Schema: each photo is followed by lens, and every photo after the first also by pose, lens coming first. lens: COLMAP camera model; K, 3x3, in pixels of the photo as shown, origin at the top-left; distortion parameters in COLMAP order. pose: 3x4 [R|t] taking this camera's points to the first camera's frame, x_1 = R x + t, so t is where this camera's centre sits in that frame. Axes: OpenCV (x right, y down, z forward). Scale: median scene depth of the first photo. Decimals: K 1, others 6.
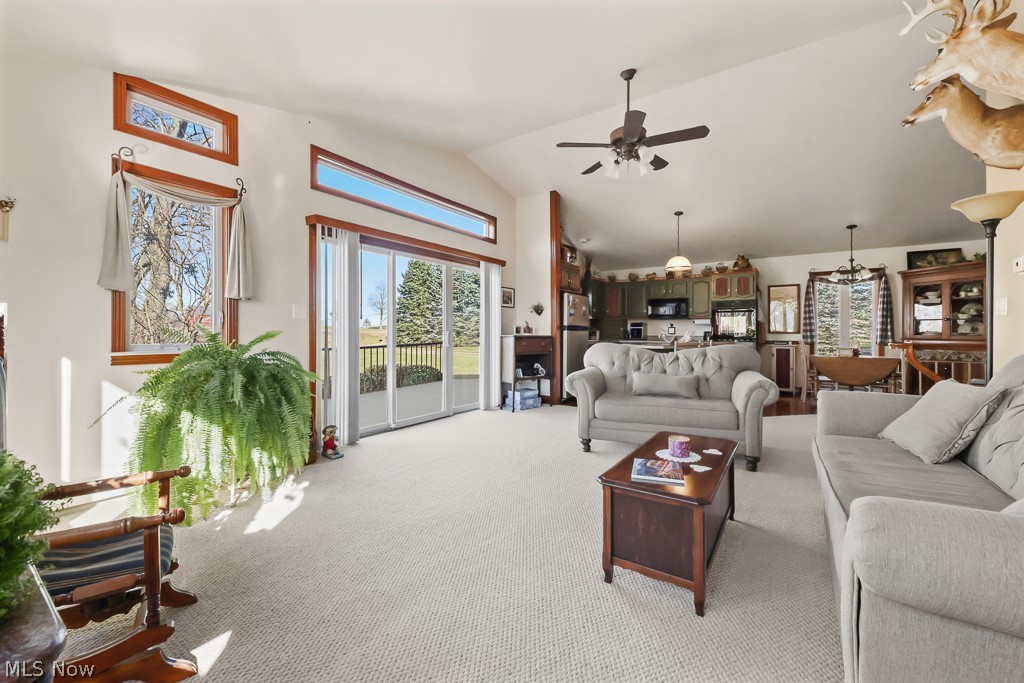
lens RADIAL K [[413.4, 0, 497.1], [0, 413.4, 329.2], [0, 0, 1]] dist [0.010260, -0.005483]
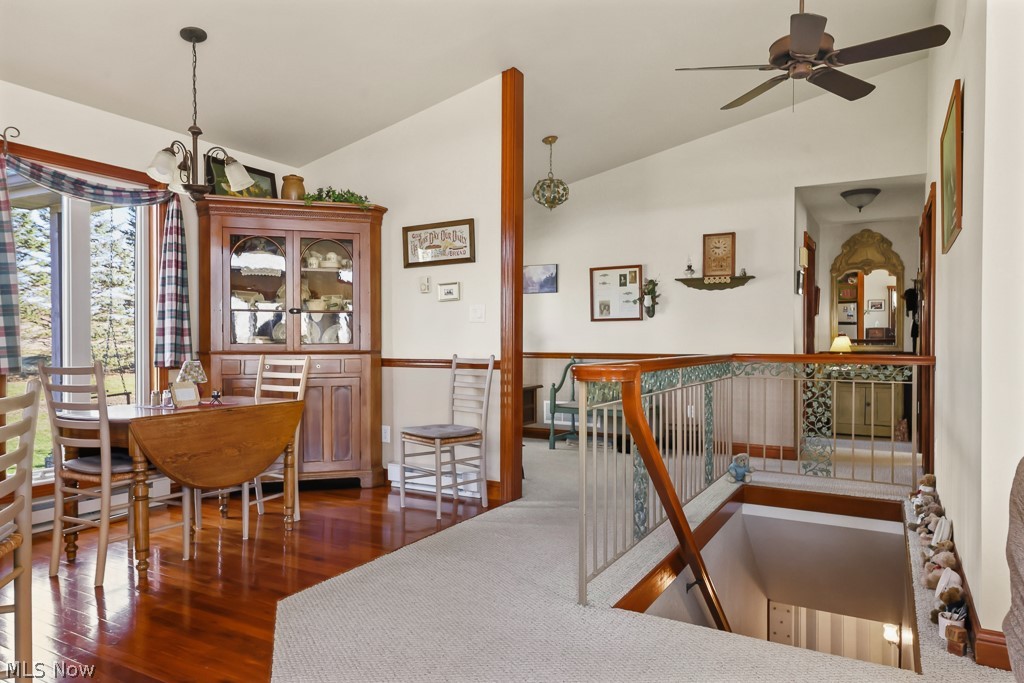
lens RADIAL K [[657.9, 0, 528.7], [0, 657.9, 345.7], [0, 0, 1]] dist [0.007632, 0.008011]
pose [[-0.117921, -0.009070, 0.992982, 0.250015], [-0.008529, 0.999931, 0.008121, 0.007425], [-0.992986, -0.007512, -0.117991, 0.737646]]
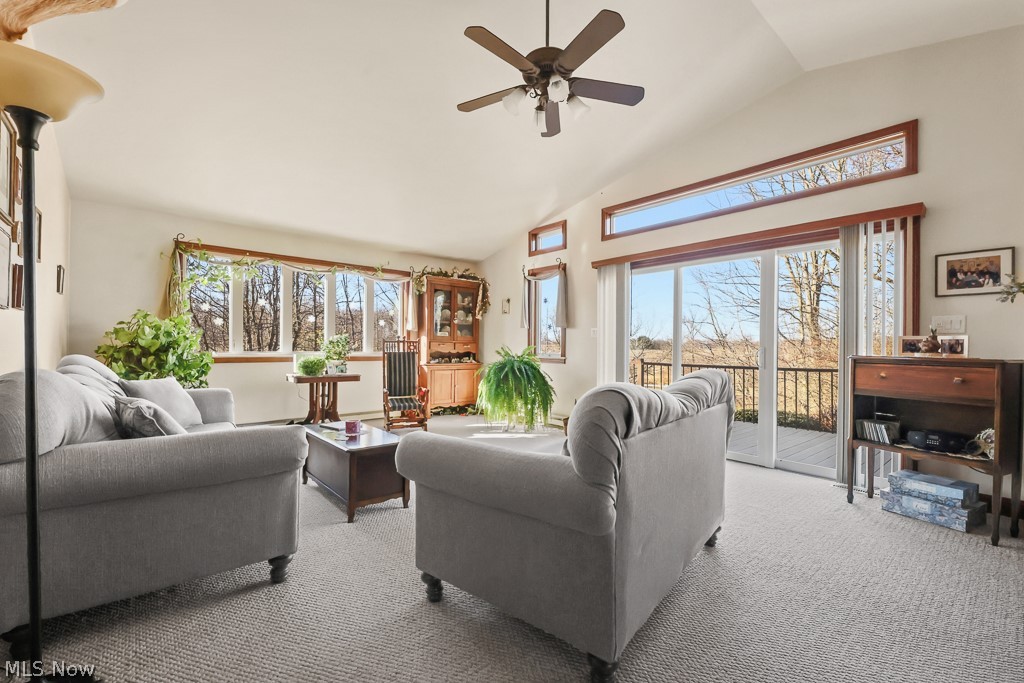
lens RADIAL K [[413.4, 0, 507.2], [0, 413.4, 343.4], [0, 0, 1]] dist [0.010260, -0.005483]
pose [[-0.249451, -0.009029, -0.968345, 0.529348], [-0.004488, 0.999957, -0.008167, 0.001628], [0.968377, 0.002308, -0.249481, 0.598516]]
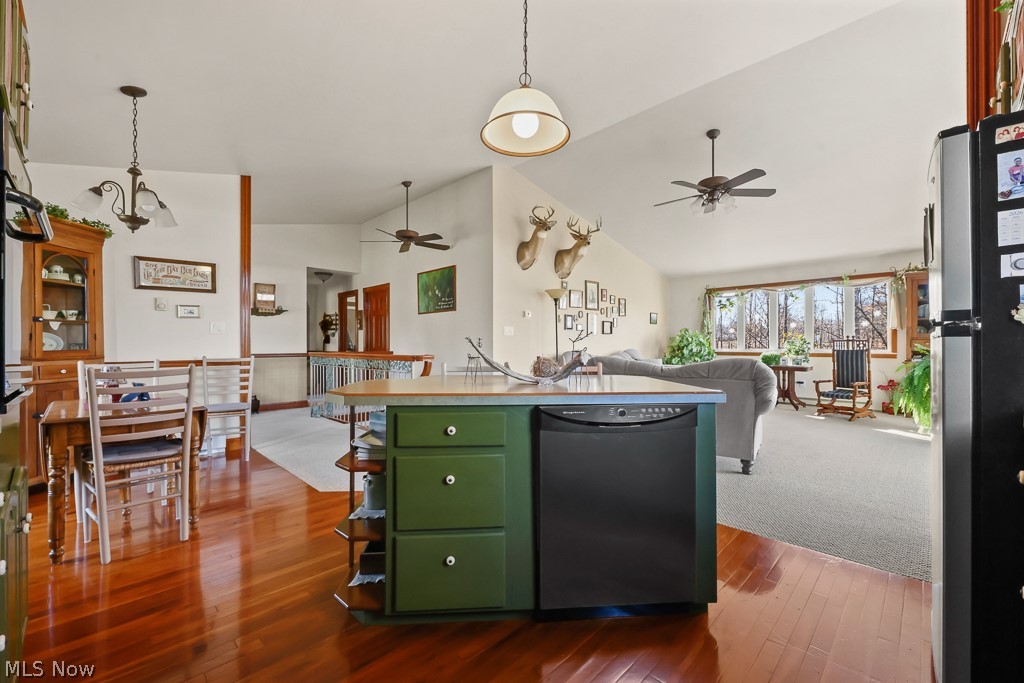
lens RADIAL K [[413.4, 0, 508.5], [0, 413.4, 343.0], [0, 0, 1]] dist [0.010260, -0.005483]
pose [[-0.985506, 0.000408, 0.169639, 0.388139], [-0.001405, 0.999943, -0.010567, 0.008974], [-0.169634, -0.010653, -0.985450, 1.265128]]
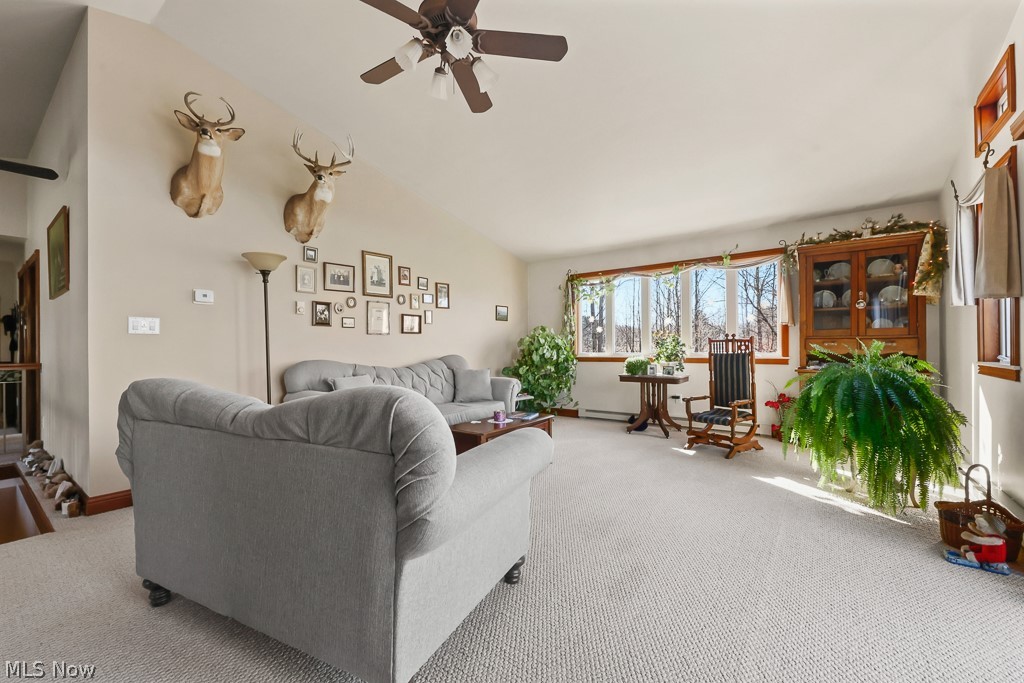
lens RADIAL K [[413.4, 0, 505.7], [0, 413.4, 345.5], [0, 0, 1]] dist [0.010260, -0.005483]
pose [[-0.999623, 0.008222, 0.026197, 0.123916], [0.007865, 0.999875, -0.013729, 0.006626], [-0.026306, -0.013518, -0.999563, 0.878047]]
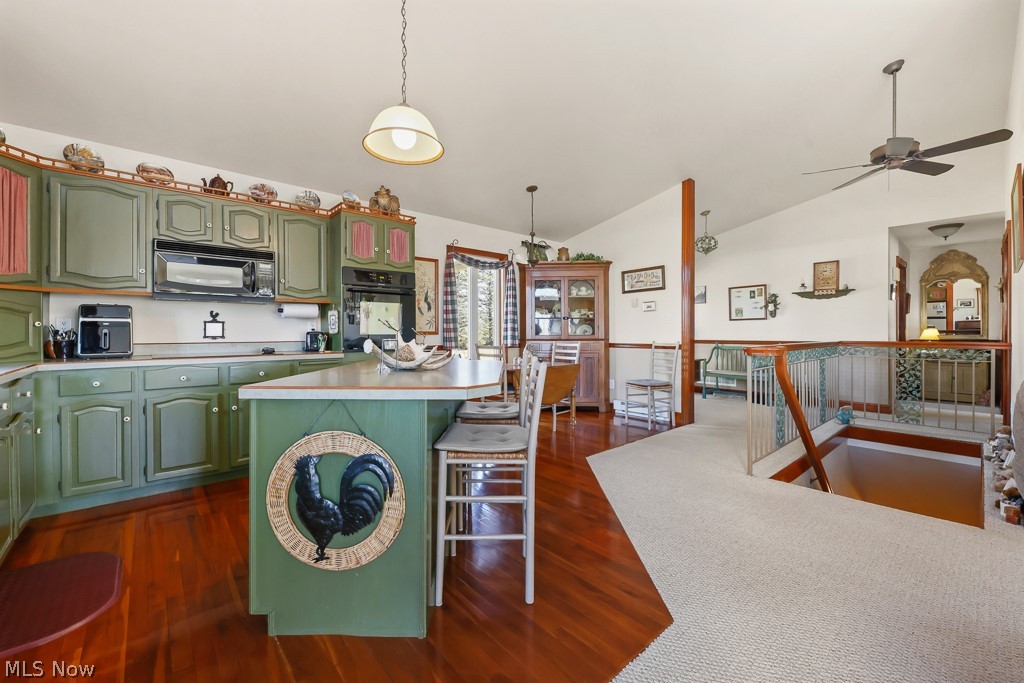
lens RADIAL K [[413.4, 0, 515.1], [0, 413.4, 334.3], [0, 0, 1]] dist [0.010260, -0.005483]
pose [[0.224620, -0.007644, 0.974416, 0.123629], [-0.003841, 0.999955, 0.008730, 0.004394], [-0.974439, -0.005703, 0.224581, 0.812206]]
